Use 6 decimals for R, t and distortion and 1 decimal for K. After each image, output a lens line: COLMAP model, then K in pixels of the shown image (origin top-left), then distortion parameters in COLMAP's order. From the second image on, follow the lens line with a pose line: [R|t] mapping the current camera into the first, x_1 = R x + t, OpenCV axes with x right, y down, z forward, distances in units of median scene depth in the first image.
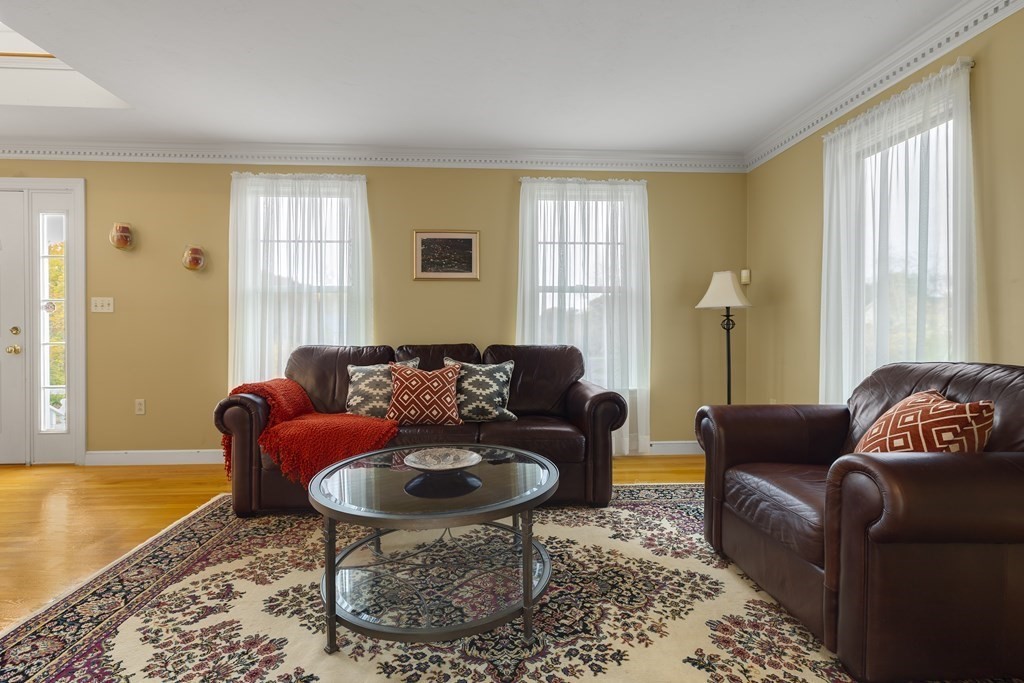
lens RADIAL K [[461.7, 0, 504.6], [0, 461.7, 336.0], [0, 0, 1]] dist [0.006523, -0.001122]
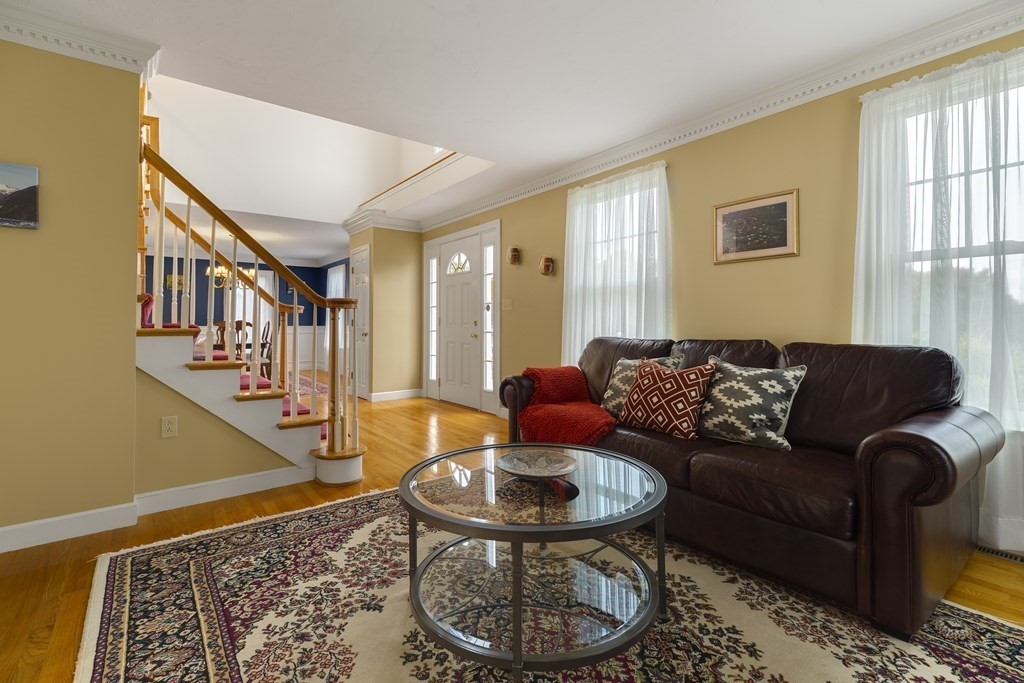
lens RADIAL K [[461.7, 0, 528.8], [0, 461.7, 315.9], [0, 0, 1]] dist [0.006523, -0.001122]
pose [[0.587032, -0.012853, -0.809462, 0.374738], [-0.009827, 0.999687, -0.023000, -0.002591], [0.809504, 0.021456, 0.586722, 0.272739]]
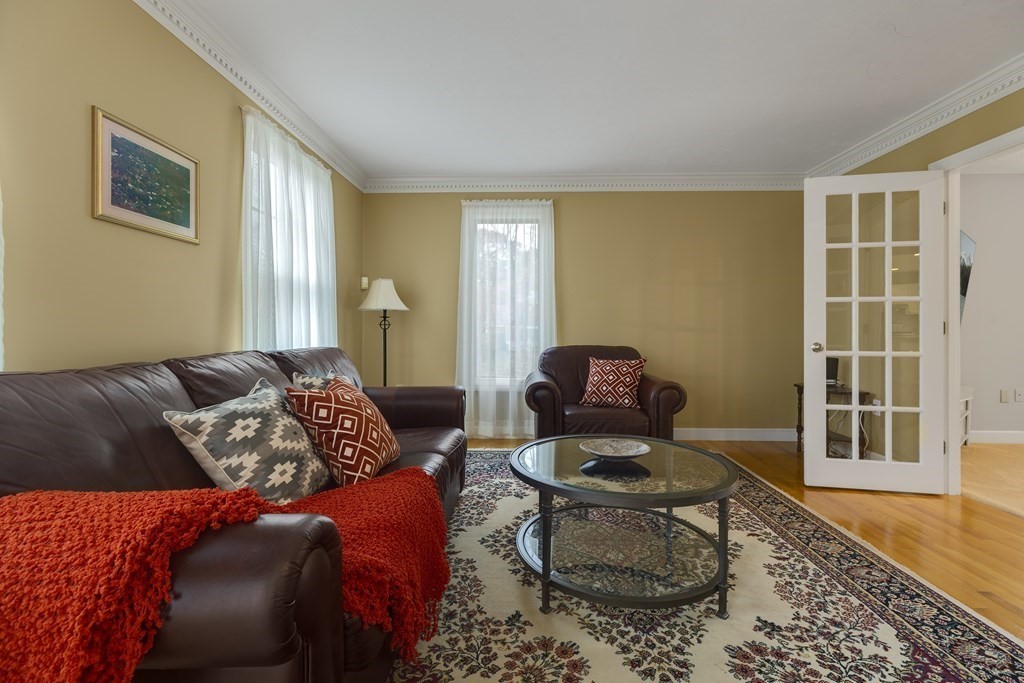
lens RADIAL K [[461.7, 0, 513.0], [0, 461.7, 327.8], [0, 0, 1]] dist [0.006523, -0.001122]
pose [[0.094042, 0.005635, 0.995552, -0.775256], [0.012034, 0.999904, -0.006797, -0.006597], [-0.995496, 0.012620, 0.093965, 0.701697]]
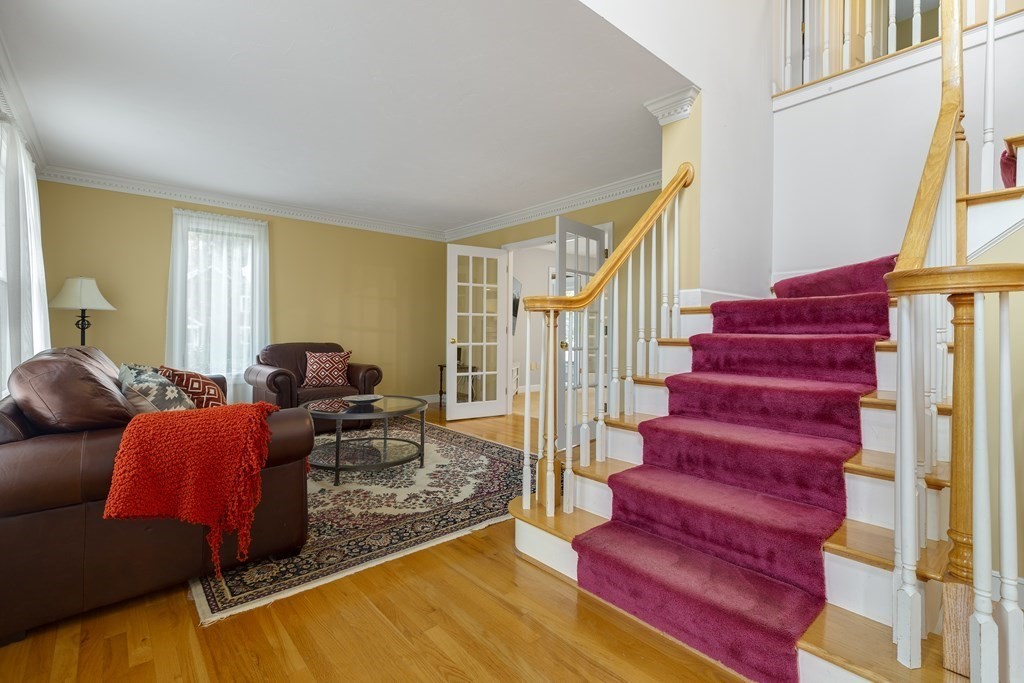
lens RADIAL K [[461.7, 0, 505.9], [0, 461.7, 335.2], [0, 0, 1]] dist [0.006523, -0.001122]
pose [[-0.590785, -0.008197, 0.806788, -1.263049], [0.006399, 0.999869, 0.014844, -0.011101], [-0.806804, 0.013933, -0.590655, 1.024195]]
